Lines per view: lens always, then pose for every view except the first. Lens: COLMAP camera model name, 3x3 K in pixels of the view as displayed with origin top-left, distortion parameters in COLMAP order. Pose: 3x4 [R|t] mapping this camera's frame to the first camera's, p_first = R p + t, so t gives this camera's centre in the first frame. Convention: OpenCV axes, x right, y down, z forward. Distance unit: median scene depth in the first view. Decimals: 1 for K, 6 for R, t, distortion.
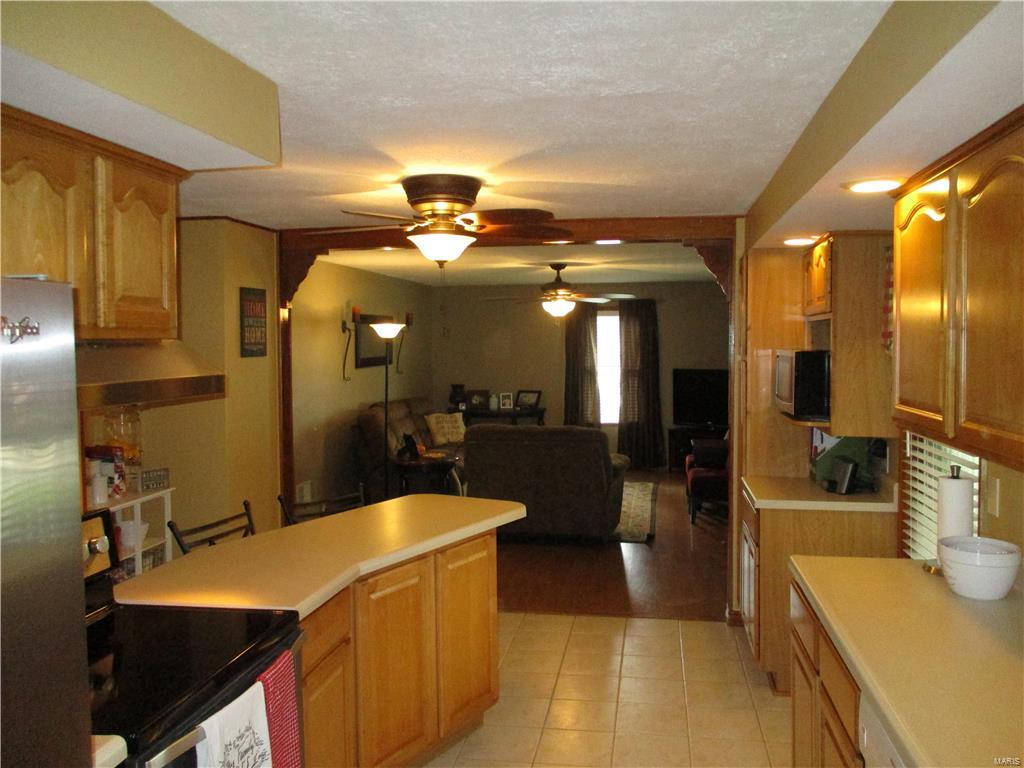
lens RADIAL K [[869.7, 0, 516.2], [0, 869.7, 369.8], [0, 0, 1]] dist [-0.016587, 0.005399]
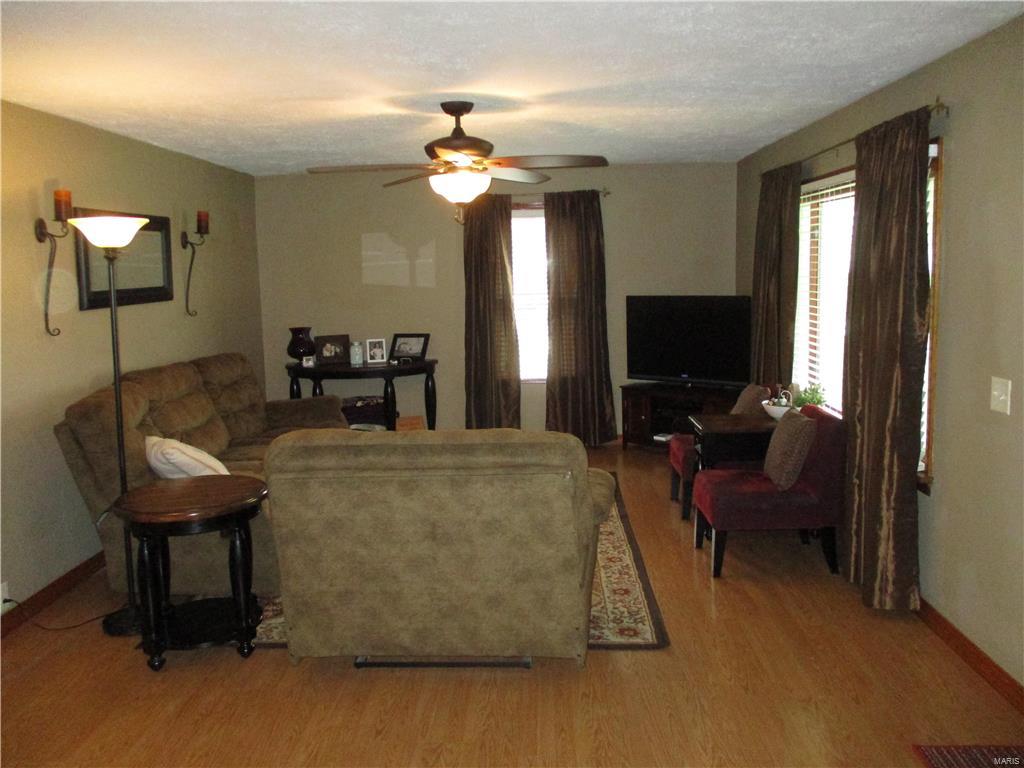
lens RADIAL K [[869.7, 0, 516.2], [0, 869.7, 369.8], [0, 0, 1]] dist [-0.016587, 0.005399]
pose [[0.990576, -0.035498, 0.132285, 0.006062], [0.024521, 0.996189, 0.083703, -0.002406], [-0.134752, -0.079670, 0.987671, 0.344466]]
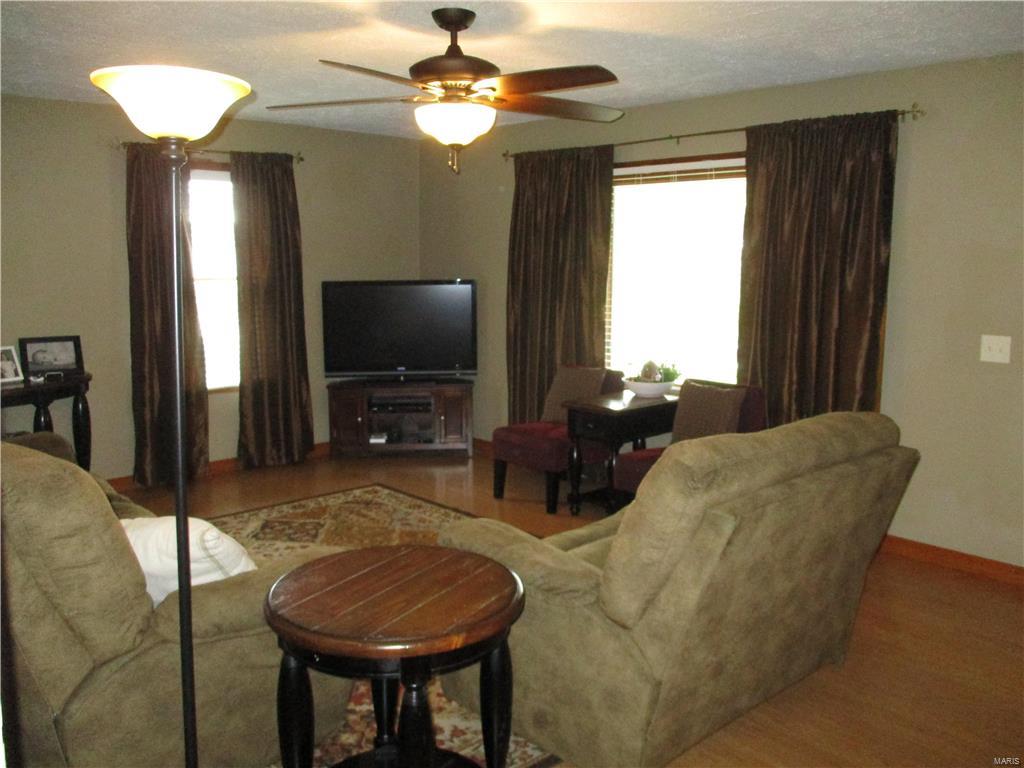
lens RADIAL K [[853.7, 0, 528.5], [0, 853.7, 382.5], [0, 0, 1]] dist [0.000727, 0.003822]
pose [[0.596800, -0.116258, 0.793923, -0.196049], [0.028188, 0.991875, 0.124056, -0.000896], [-0.801895, -0.051658, 0.595228, 0.546060]]
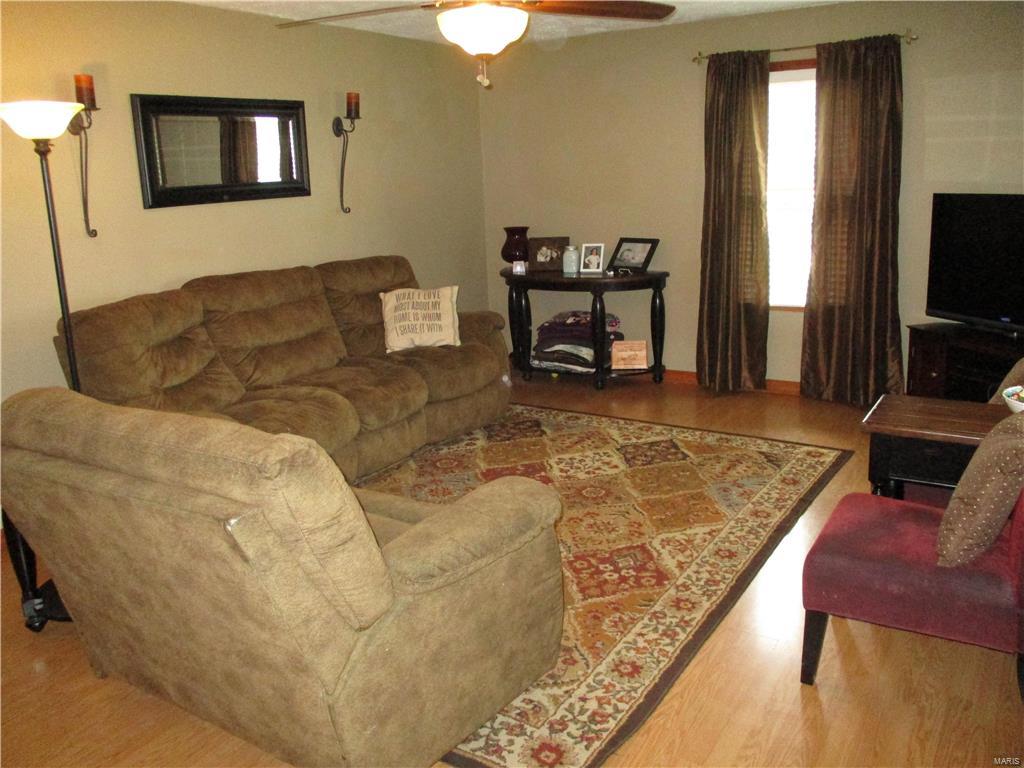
lens RADIAL K [[869.7, 0, 516.2], [0, 869.7, 369.8], [0, 0, 1]] dist [-0.016587, 0.005399]
pose [[0.925323, 0.057811, -0.374746, 0.153610], [0.018807, 0.980095, 0.197634, -0.004077], [0.378712, -0.189923, 0.905818, 0.486469]]
